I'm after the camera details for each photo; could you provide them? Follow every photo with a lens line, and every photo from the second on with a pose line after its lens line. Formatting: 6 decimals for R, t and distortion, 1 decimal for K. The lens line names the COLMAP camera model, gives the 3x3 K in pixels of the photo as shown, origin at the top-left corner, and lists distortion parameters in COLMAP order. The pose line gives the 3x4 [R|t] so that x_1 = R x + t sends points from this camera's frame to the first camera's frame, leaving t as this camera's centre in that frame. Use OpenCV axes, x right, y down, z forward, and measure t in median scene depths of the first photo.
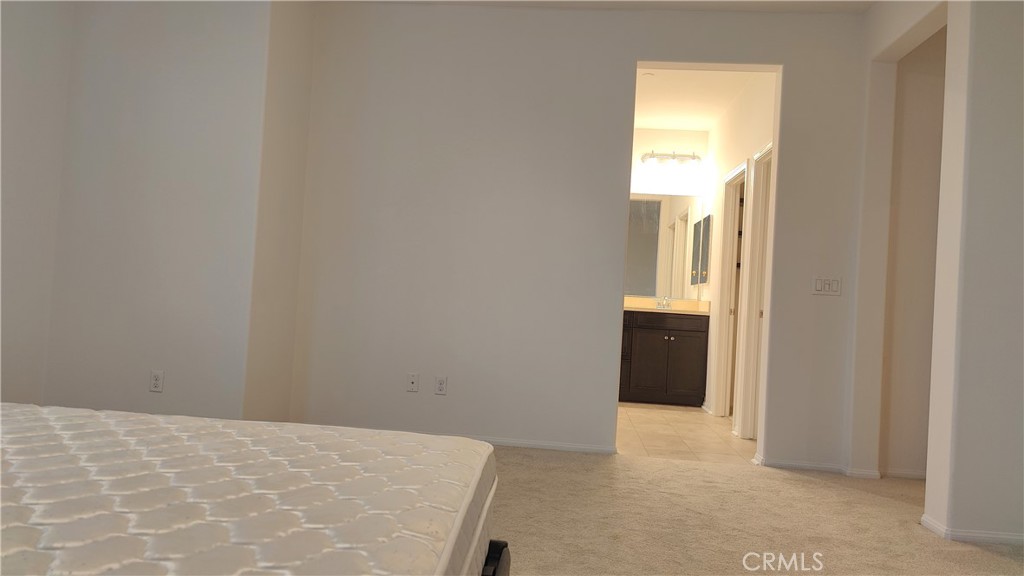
lens RADIAL K [[716.7, 0, 504.6], [0, 716.7, 287.6], [0, 0, 1]] dist [0.032472, 0.000890]
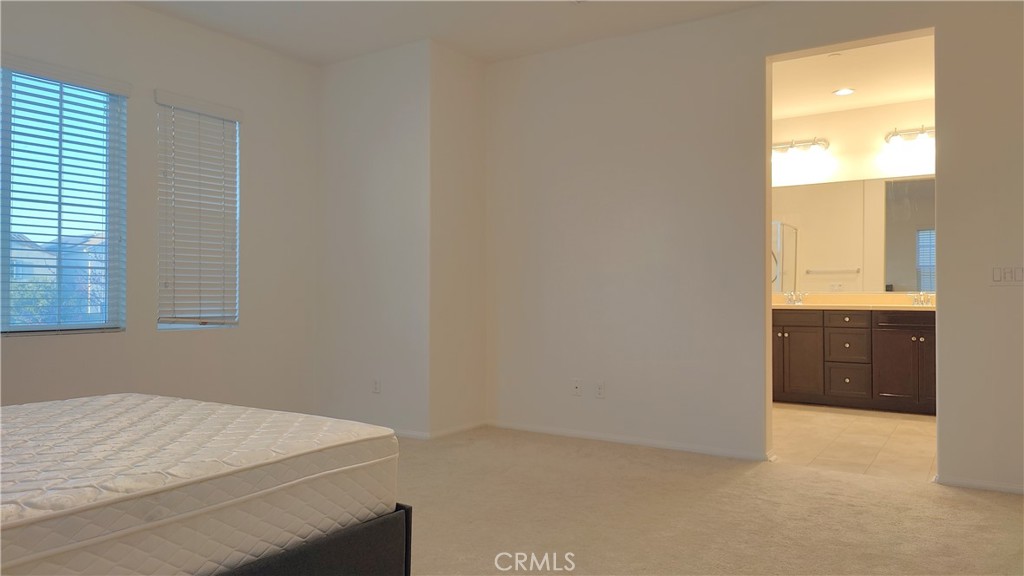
lens RADIAL K [[716.7, 0, 511.1], [0, 716.7, 292.0], [0, 0, 1]] dist [0.032472, 0.000890]
pose [[0.878141, -0.059899, -0.474638, 0.346506], [0.058552, 0.998129, -0.017635, -0.001083], [0.474806, -0.012305, 0.880005, -0.024591]]
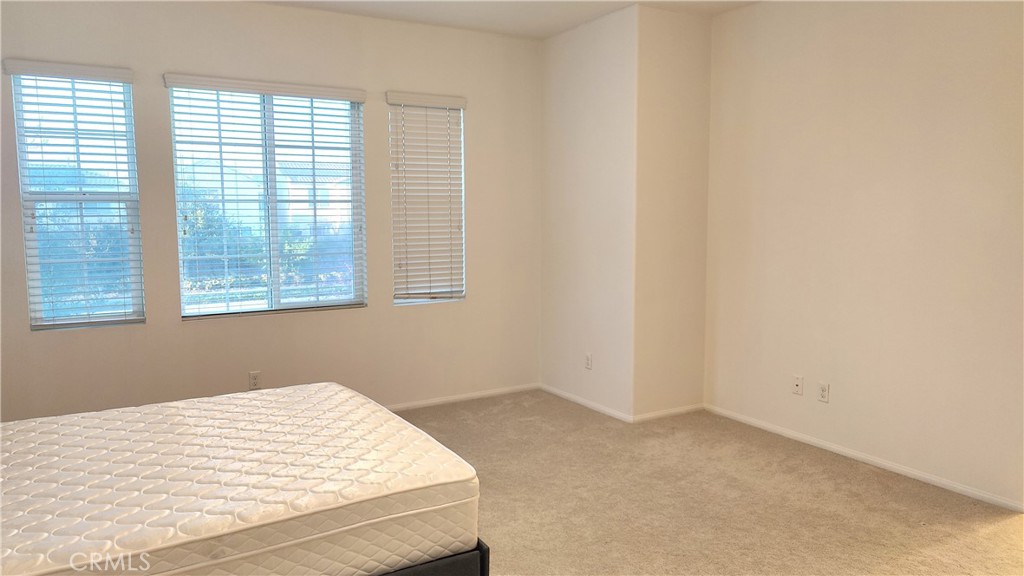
lens RADIAL K [[716.7, 0, 510.6], [0, 716.7, 284.5], [0, 0, 1]] dist [0.032472, 0.000890]
pose [[0.585119, 0.020599, -0.810686, 0.482690], [0.053656, 0.996503, 0.064047, -0.098379], [0.809170, -0.080973, 0.581968, 0.123490]]
